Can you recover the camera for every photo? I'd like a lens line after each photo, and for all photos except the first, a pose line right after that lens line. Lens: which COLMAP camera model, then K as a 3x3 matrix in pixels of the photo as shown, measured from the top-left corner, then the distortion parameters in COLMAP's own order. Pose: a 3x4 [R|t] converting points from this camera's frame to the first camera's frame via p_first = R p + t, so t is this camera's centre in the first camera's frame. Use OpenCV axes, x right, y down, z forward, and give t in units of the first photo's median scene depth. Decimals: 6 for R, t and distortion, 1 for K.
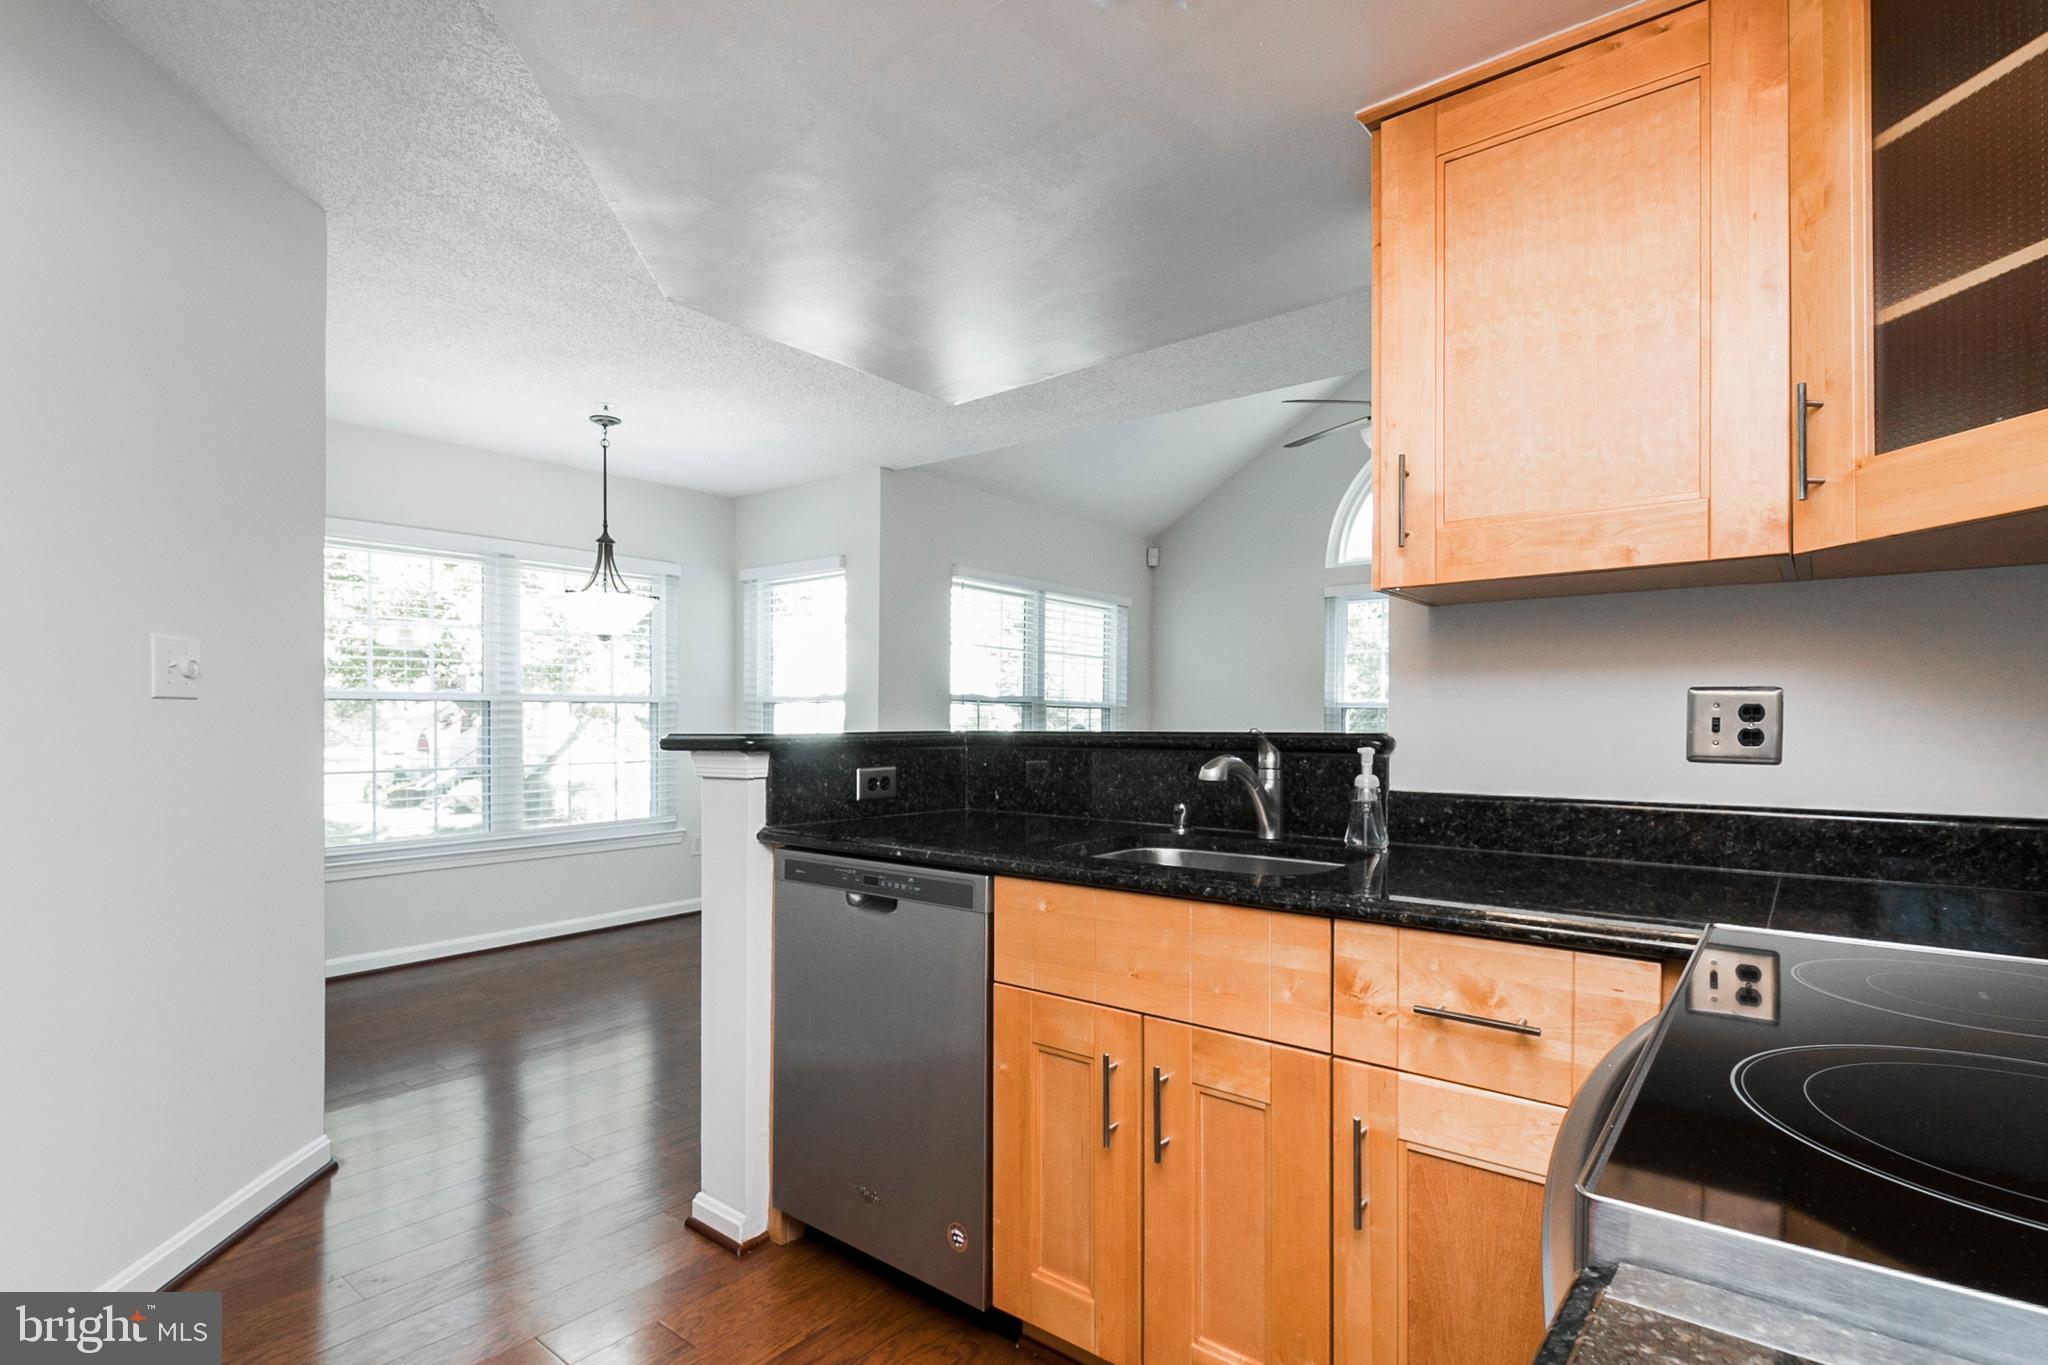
lens RADIAL K [[975.3, 0, 1057.6], [0, 975.3, 728.2], [0, 0, 1]] dist [0.023445, -0.012725]
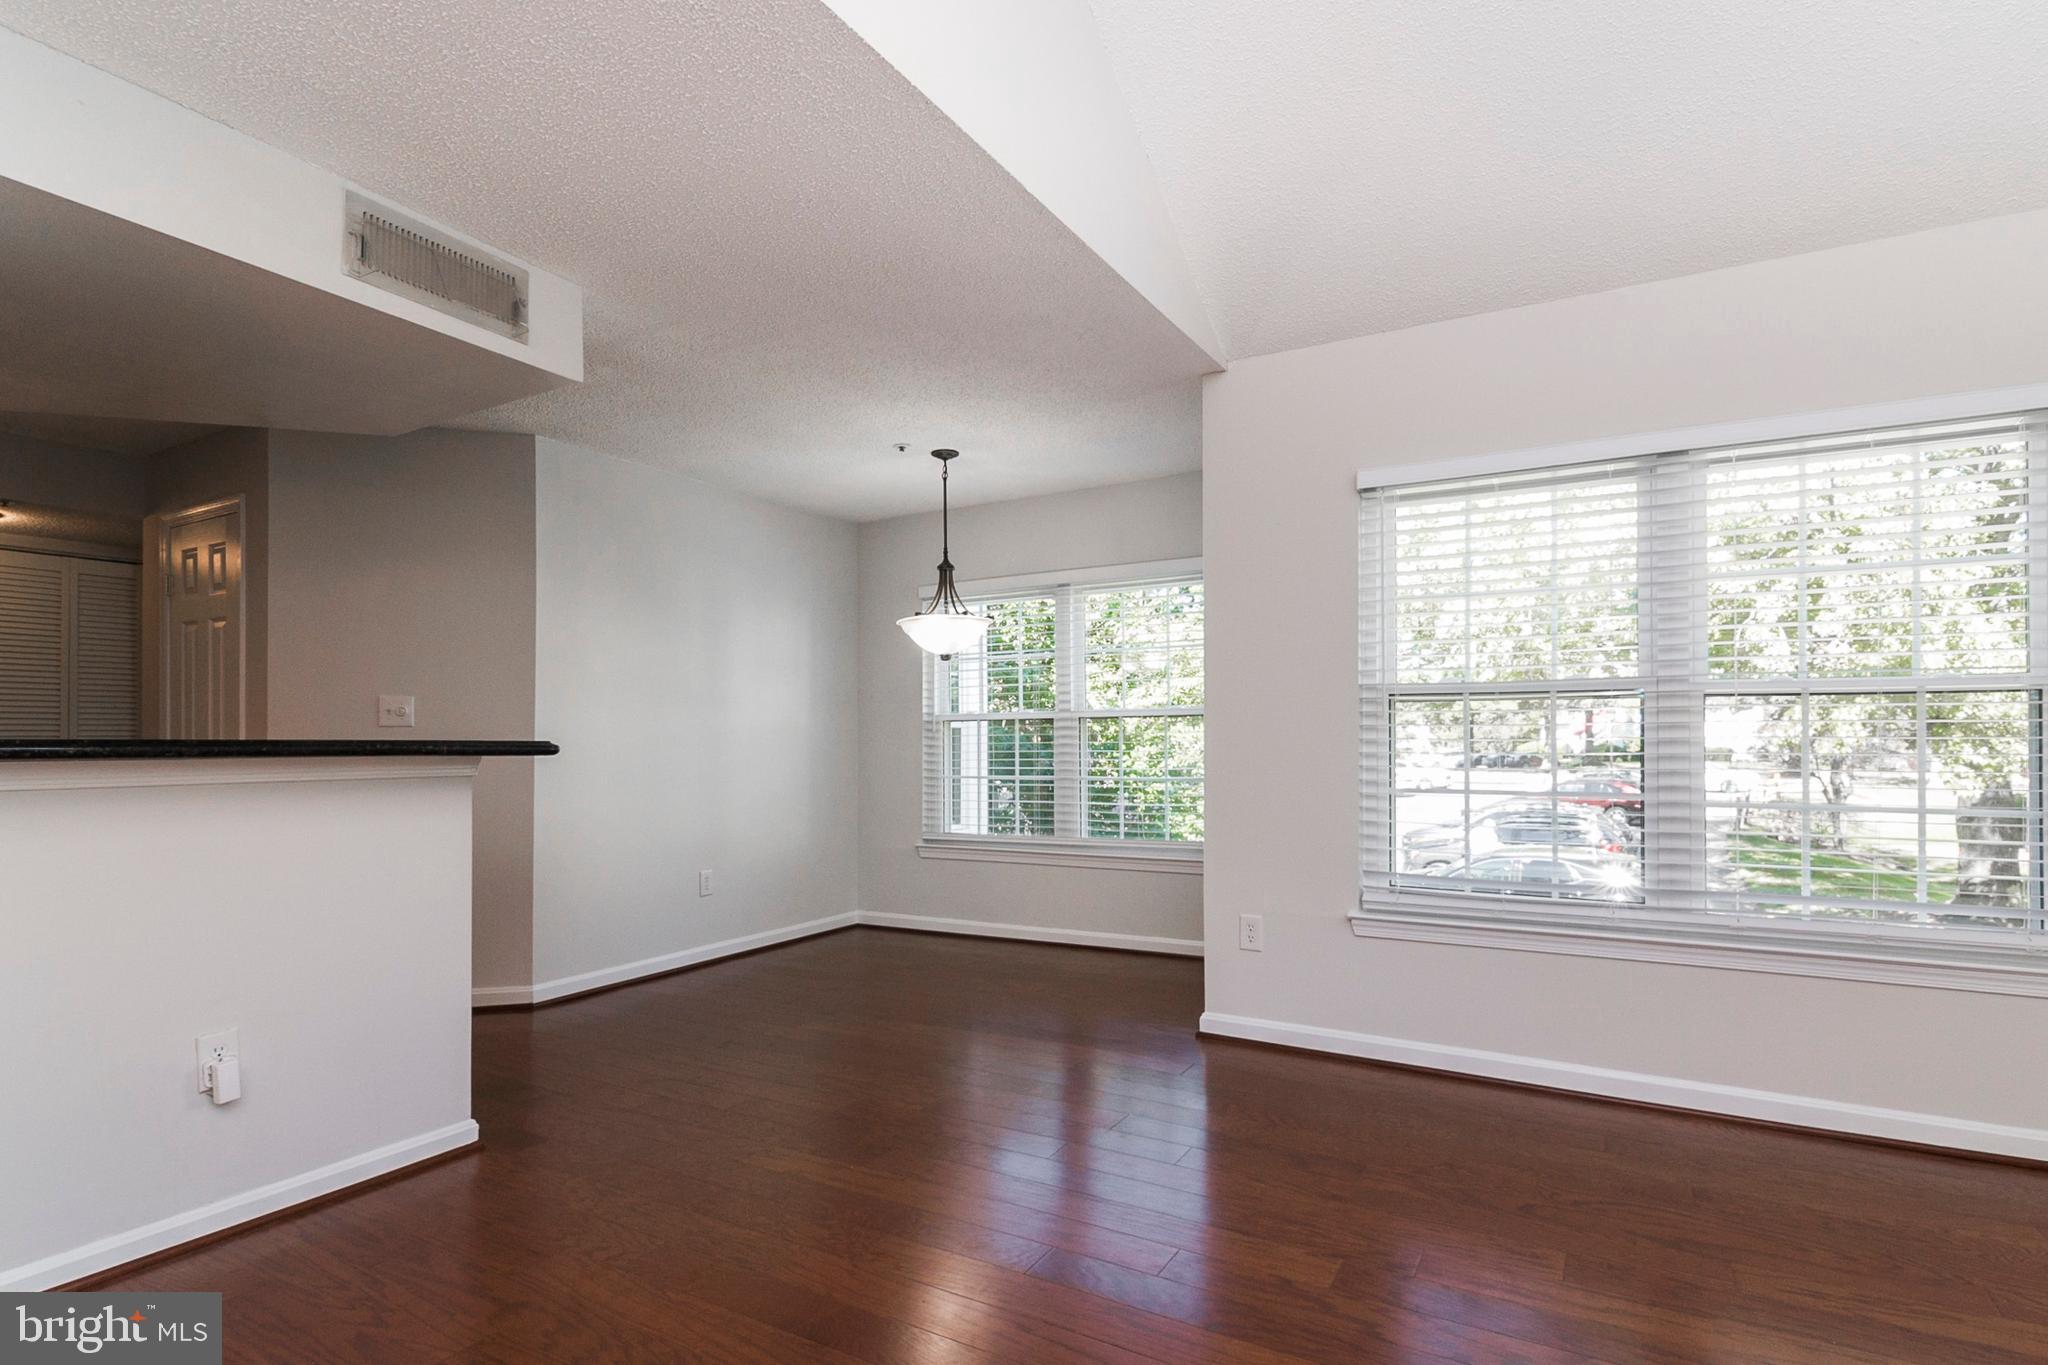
lens RADIAL K [[1004.1, 0, 1023.6], [0, 1004.1, 720.2], [0, 0, 1]] dist [0.019562, -0.013423]
pose [[0.114615, -0.024457, -0.993109, 1.402985], [-0.000920, 0.999694, -0.024725, 0.007061], [0.993410, 0.003747, 0.114557, 2.091606]]
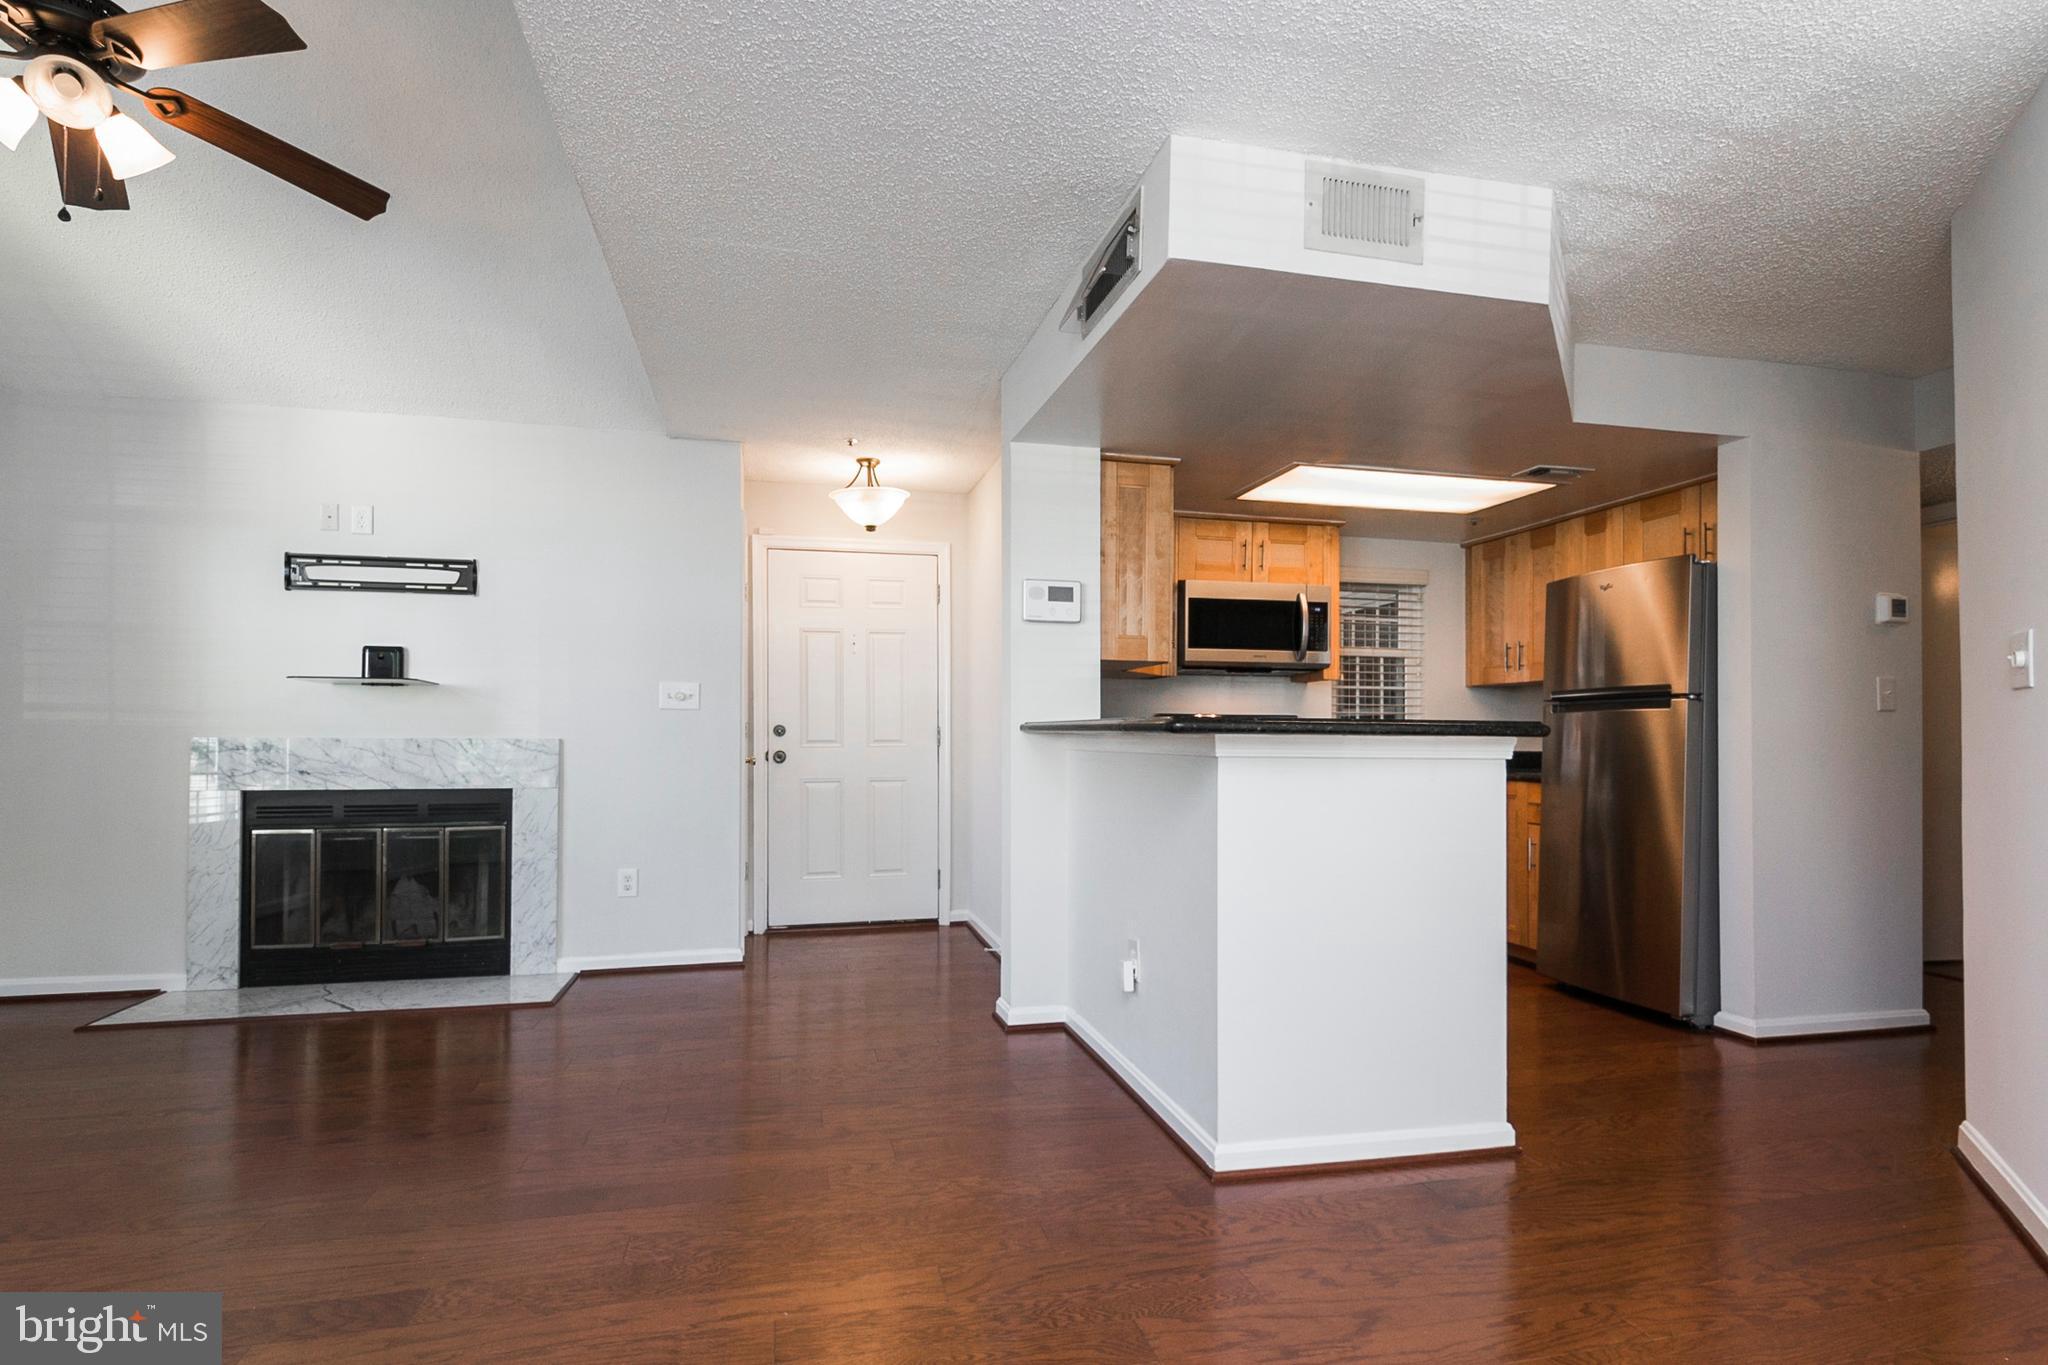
lens RADIAL K [[988.7, 0, 1008.7], [0, 988.7, 722.0], [0, 0, 1]] dist [0.020960, -0.012378]
pose [[-0.777052, 0.001925, 0.629433, -0.712947], [-0.003853, 0.999962, -0.007815, 0.018631], [-0.629424, -0.008498, -0.777015, 2.618597]]
